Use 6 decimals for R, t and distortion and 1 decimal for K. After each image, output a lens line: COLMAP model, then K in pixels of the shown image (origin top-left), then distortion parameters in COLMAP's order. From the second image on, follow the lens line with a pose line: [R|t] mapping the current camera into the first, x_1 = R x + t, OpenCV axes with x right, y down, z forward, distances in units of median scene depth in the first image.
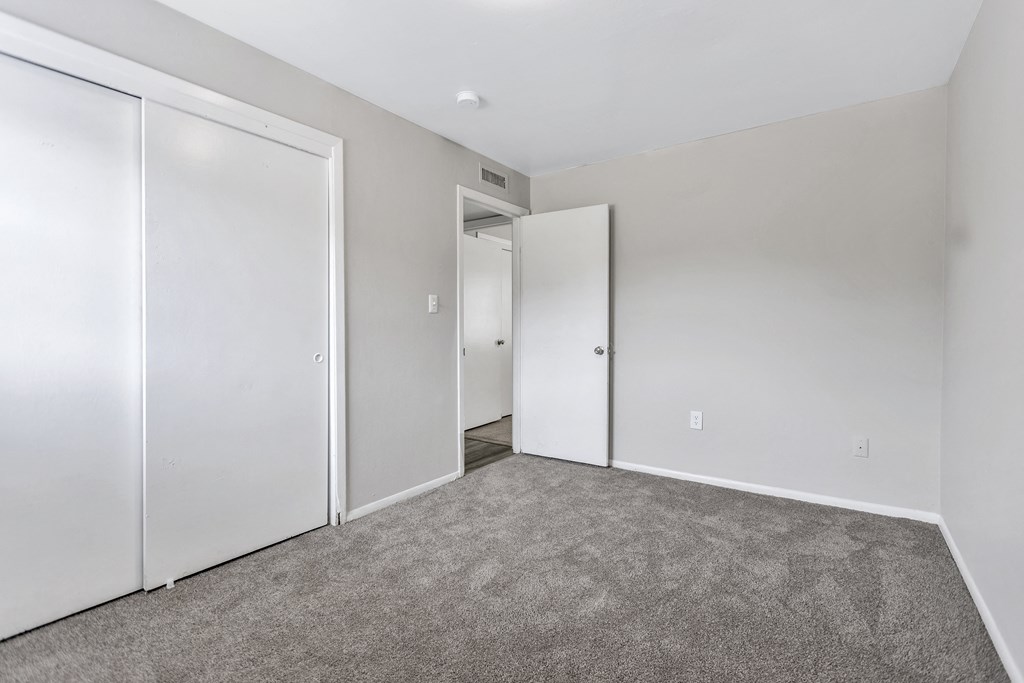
lens RADIAL K [[460.1, 0, 504.8], [0, 460.1, 337.0], [0, 0, 1]] dist [0.003947, 0.000140]
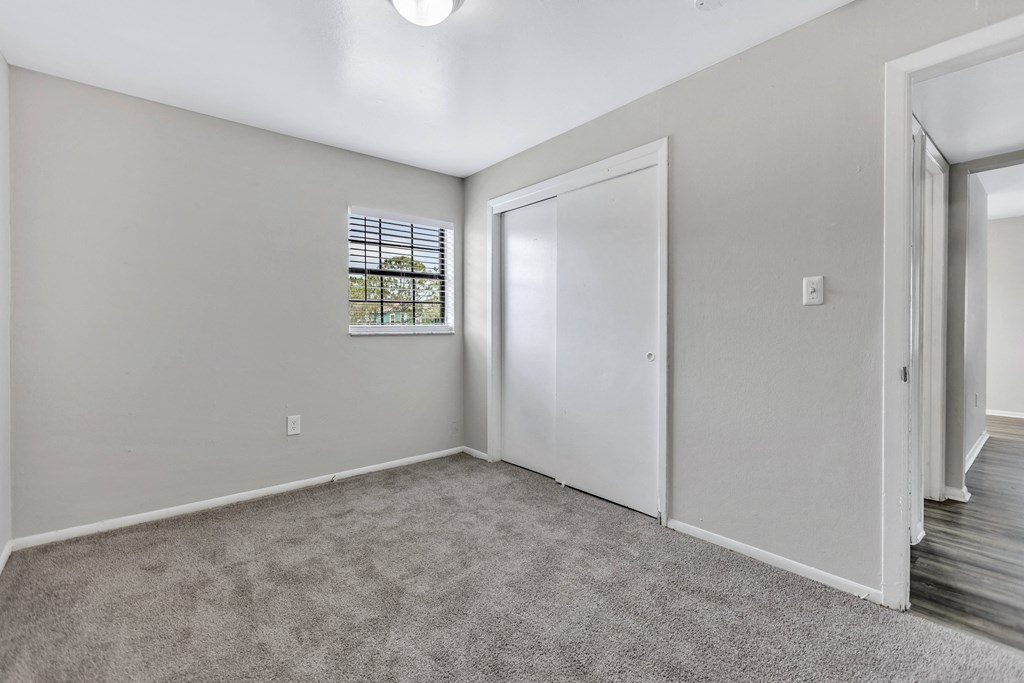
lens RADIAL K [[460.1, 0, 504.8], [0, 460.1, 337.0], [0, 0, 1]] dist [0.003947, 0.000140]
pose [[-0.240998, 0.018325, -0.970353, 0.582293], [-0.013168, 0.999668, 0.022149, -0.016149], [0.970436, 0.018116, -0.240677, 0.761190]]
